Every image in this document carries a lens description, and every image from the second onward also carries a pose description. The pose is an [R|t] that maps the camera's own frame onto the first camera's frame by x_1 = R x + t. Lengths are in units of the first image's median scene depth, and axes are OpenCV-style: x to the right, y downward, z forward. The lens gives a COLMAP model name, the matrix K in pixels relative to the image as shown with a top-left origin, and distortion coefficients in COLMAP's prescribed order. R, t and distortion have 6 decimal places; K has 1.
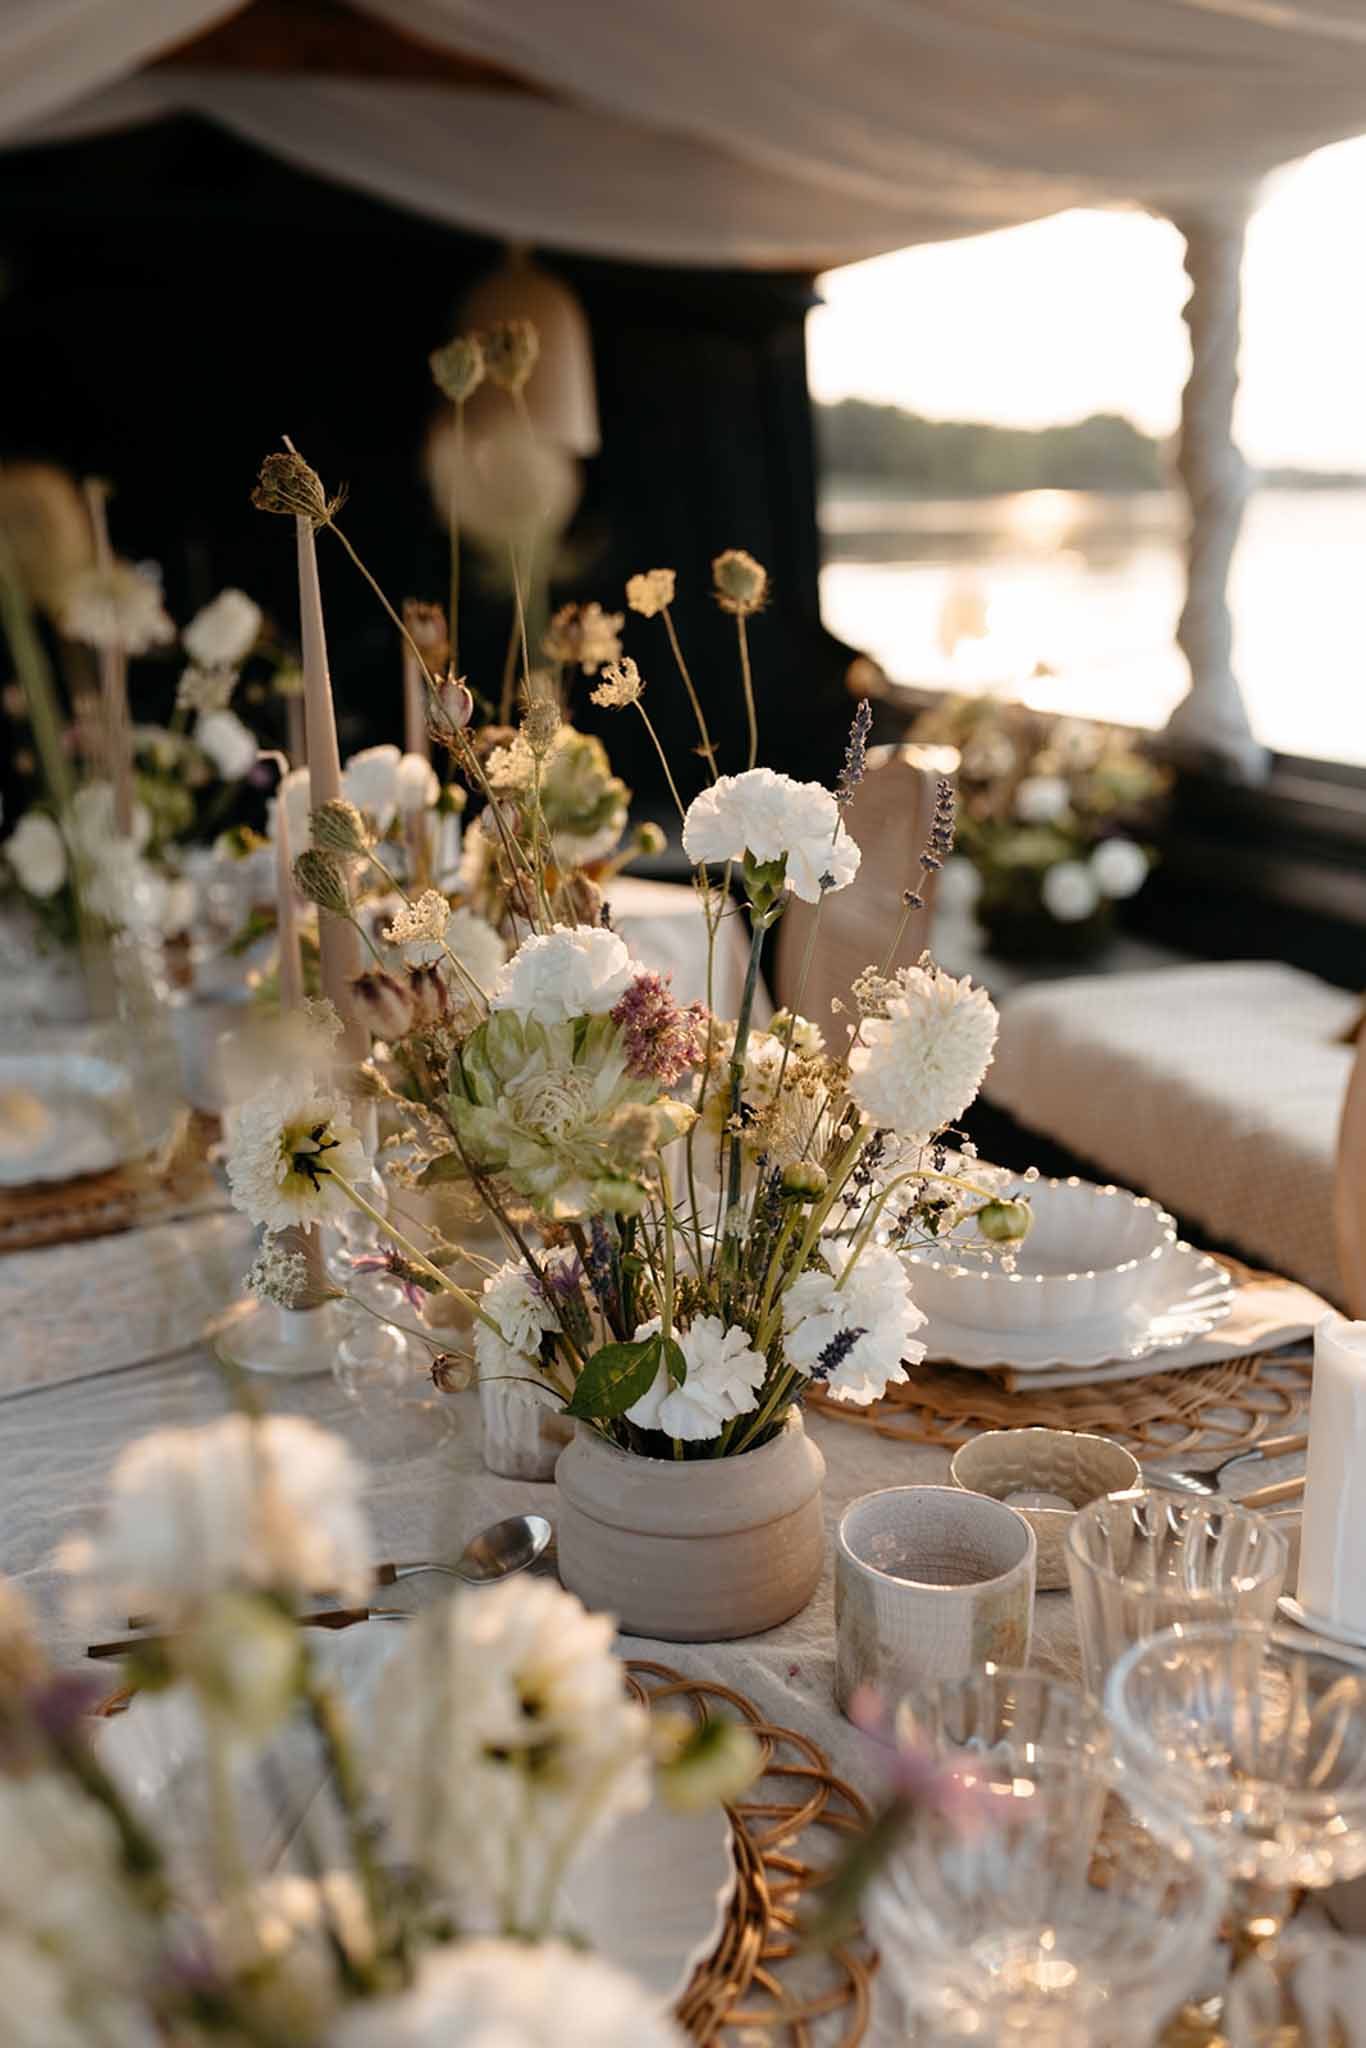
lens RADIAL K [[1910.1, 0, 683.0], [0, 1910.1, 1024.0], [0, 0, 1]] dist [-0.004388, -0.006185]
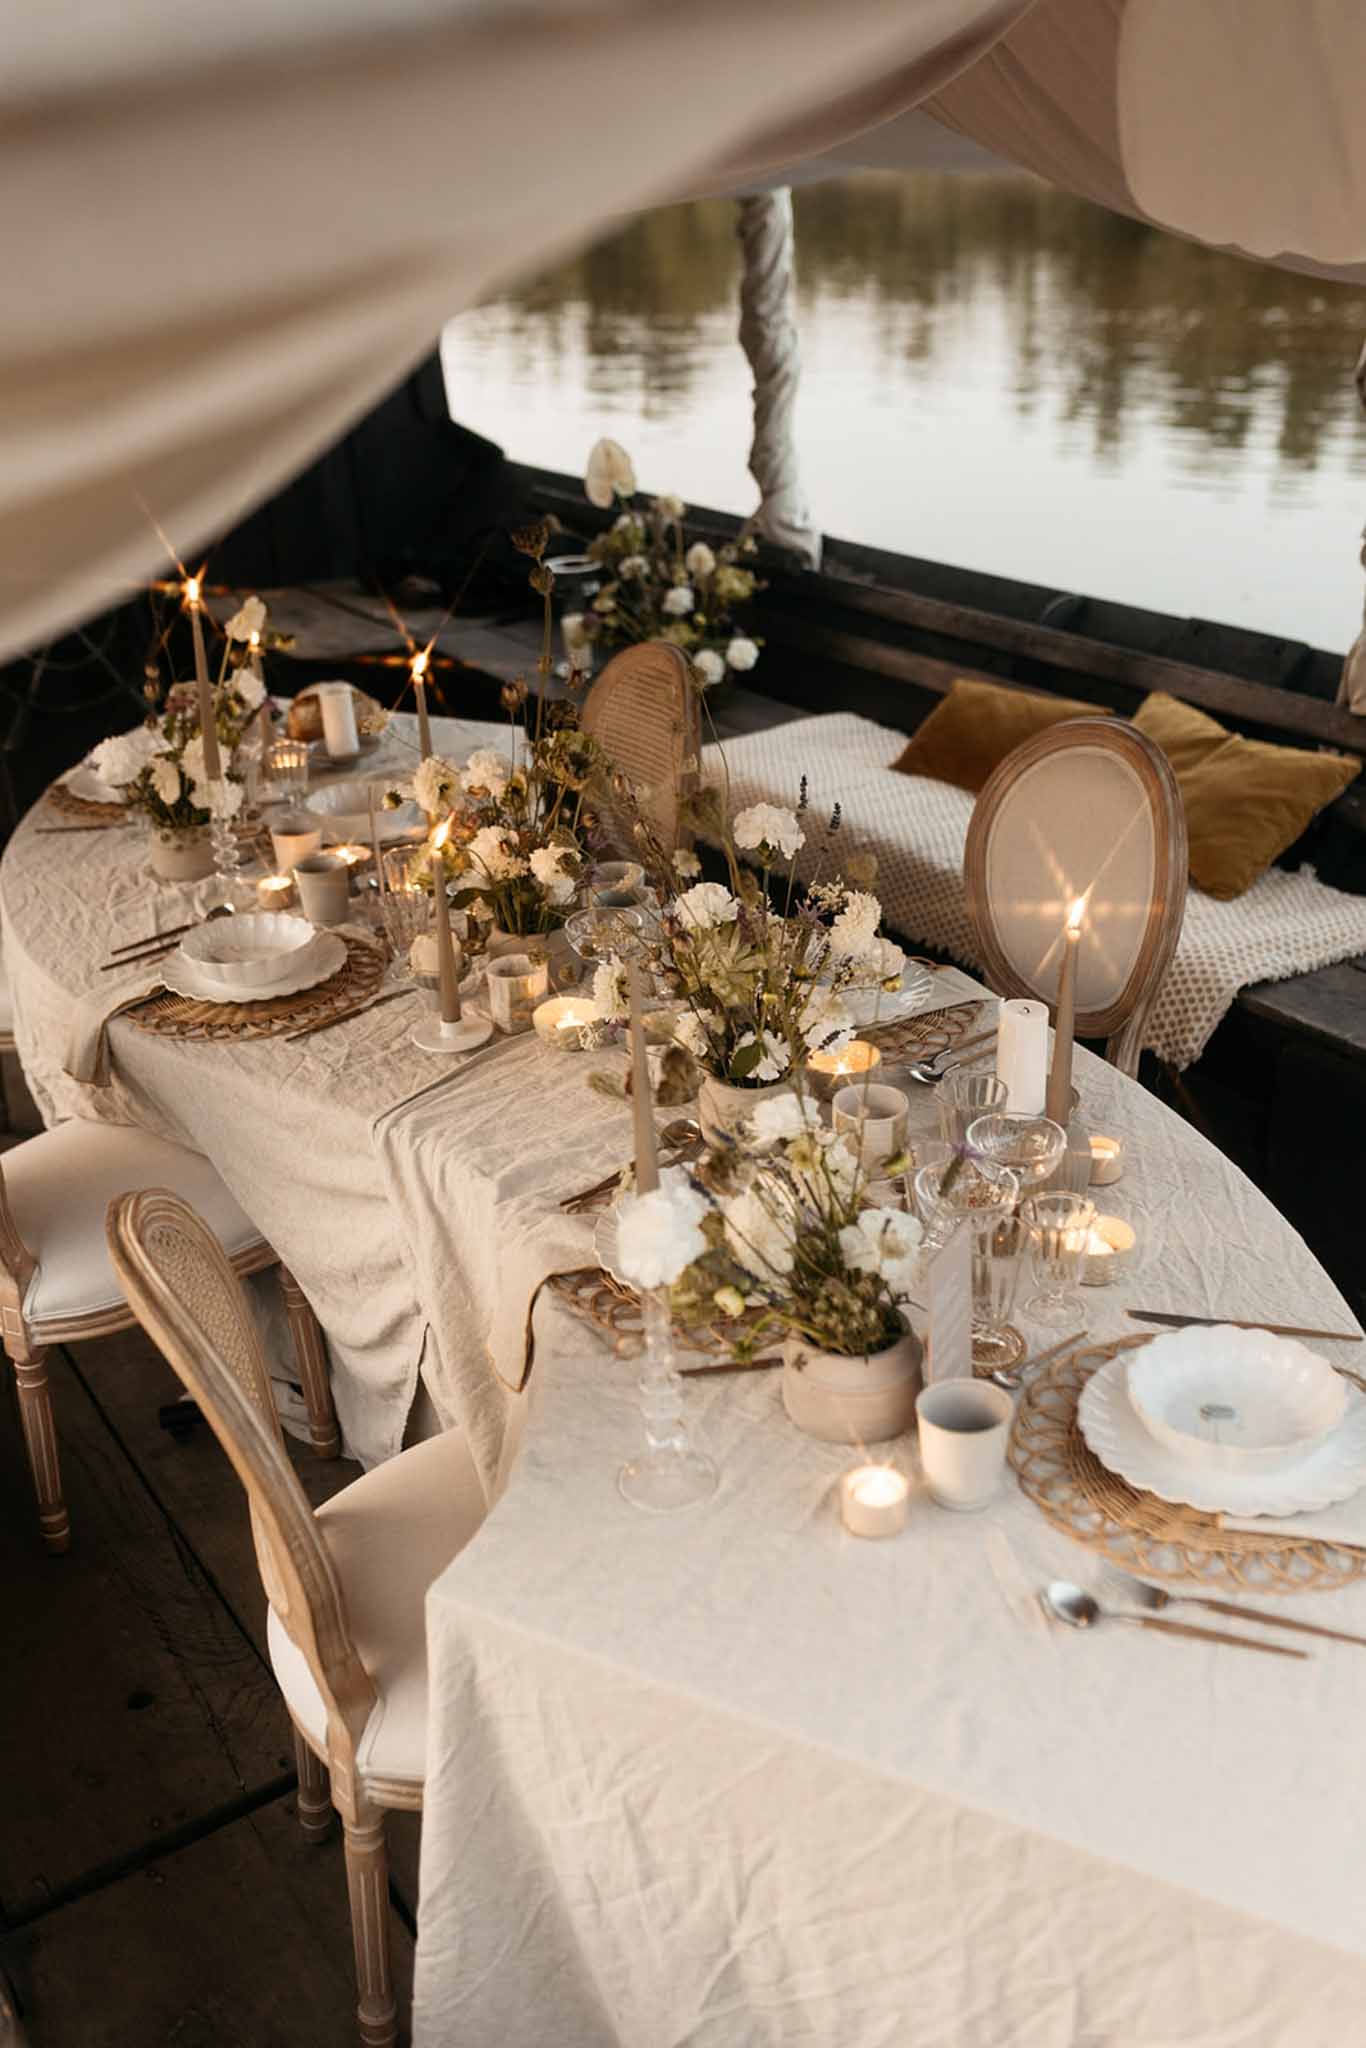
lens RADIAL K [[1910.1, 0, 683.0], [0, 1910.1, 1024.0], [0, 0, 1]] dist [-0.004388, -0.006185]
pose [[0.957480, -0.136387, 0.254225, -0.399848], [0.080061, 0.972201, 0.220034, -0.230309], [-0.277168, -0.190324, 0.941783, -0.737102]]
